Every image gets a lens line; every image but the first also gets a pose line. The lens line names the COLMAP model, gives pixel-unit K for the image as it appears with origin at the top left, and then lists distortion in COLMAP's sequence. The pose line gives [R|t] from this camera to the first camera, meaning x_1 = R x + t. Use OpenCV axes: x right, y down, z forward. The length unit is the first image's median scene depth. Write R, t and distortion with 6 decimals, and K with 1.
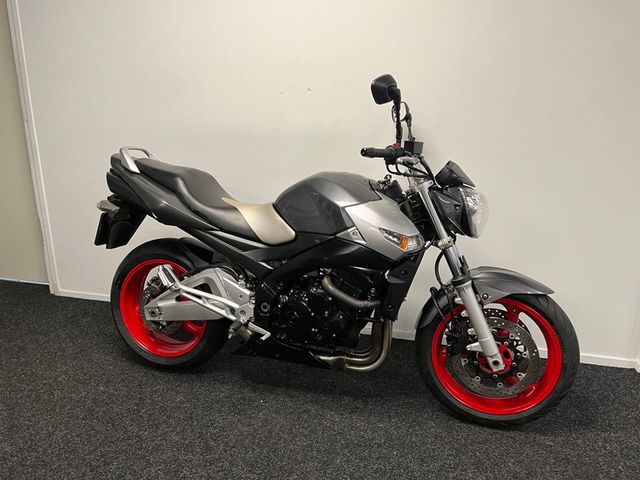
lens RADIAL K [[481.6, 0, 316.0], [0, 481.6, 235.0], [0, 0, 1]] dist [0.082947, -0.114060]
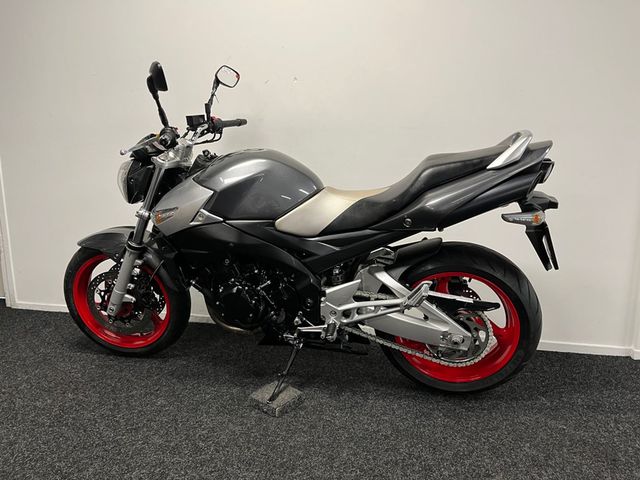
lens RADIAL K [[481.6, 0, 320.8], [0, 481.6, 237.6], [0, 0, 1]] dist [0.082947, -0.114060]
pose [[0.996135, -0.011395, 0.087090, -0.063965], [0.017417, 0.997485, -0.068708, 0.106458], [-0.086088, 0.069959, 0.993828, 0.062215]]
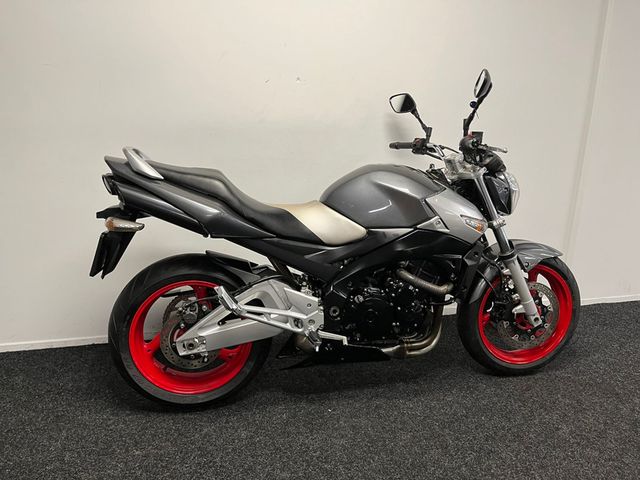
lens RADIAL K [[481.6, 0, 316.8], [0, 481.6, 237.5], [0, 0, 1]] dist [0.082947, -0.114060]
pose [[0.883972, -0.121436, 0.451494, -0.548749], [0.107476, 0.992598, 0.056550, -0.052102], [-0.455020, -0.001464, 0.890480, 0.175054]]
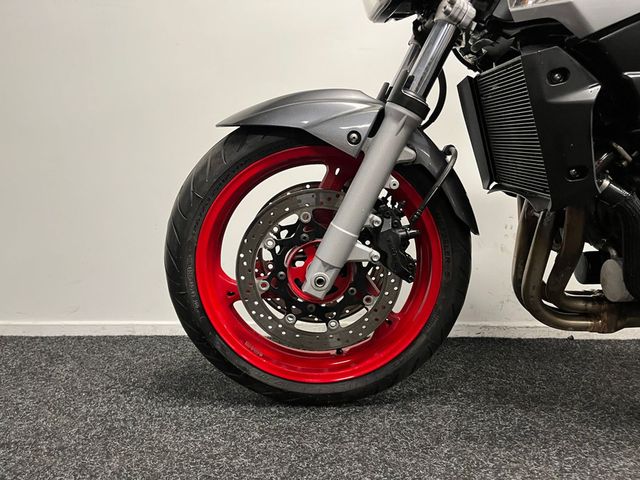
lens RADIAL K [[481.6, 0, 321.5], [0, 481.6, 239.5], [0, 0, 1]] dist [0.082947, -0.114060]
pose [[0.959409, -0.019117, 0.281368, -0.546889], [0.066393, 0.984969, -0.159464, 0.213442], [-0.274090, 0.171672, 0.946257, 0.766964]]
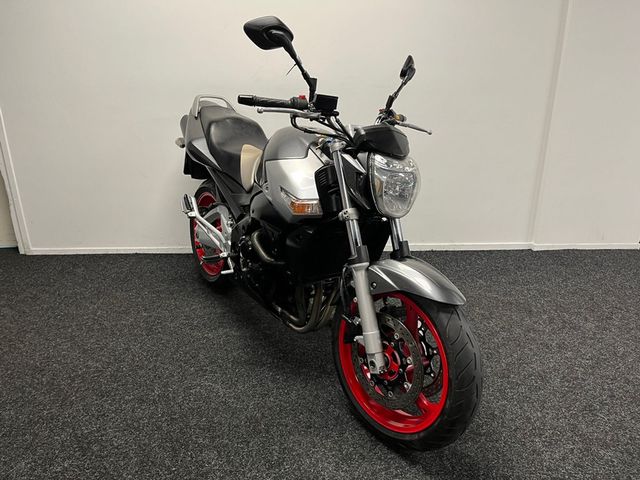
lens RADIAL K [[481.6, 0, 321.5], [0, 481.6, 239.5], [0, 0, 1]] dist [0.082947, -0.114060]
pose [[0.955913, -0.104836, 0.274299, -0.371568], [0.080057, 0.991756, 0.100054, 0.065659], [-0.282527, -0.073684, 0.956425, -0.214714]]
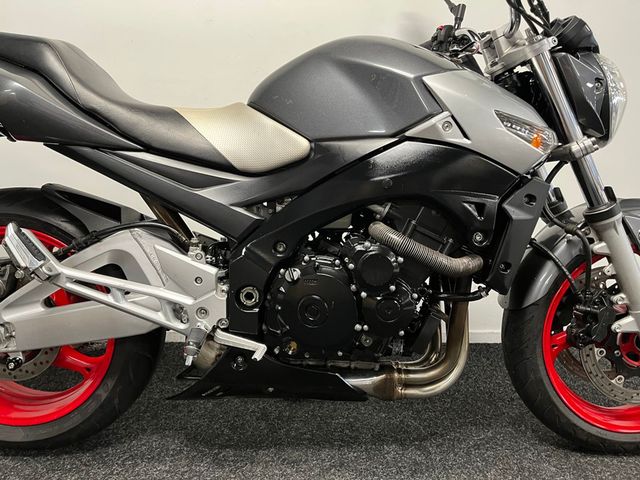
lens RADIAL K [[481.6, 0, 315.1], [0, 481.6, 233.9], [0, 0, 1]] dist [0.082947, -0.114060]
pose [[0.954799, -0.049019, 0.293184, -0.186230], [0.064917, 0.996887, -0.044735, 0.111835], [-0.290078, 0.061746, 0.955009, 0.492370]]
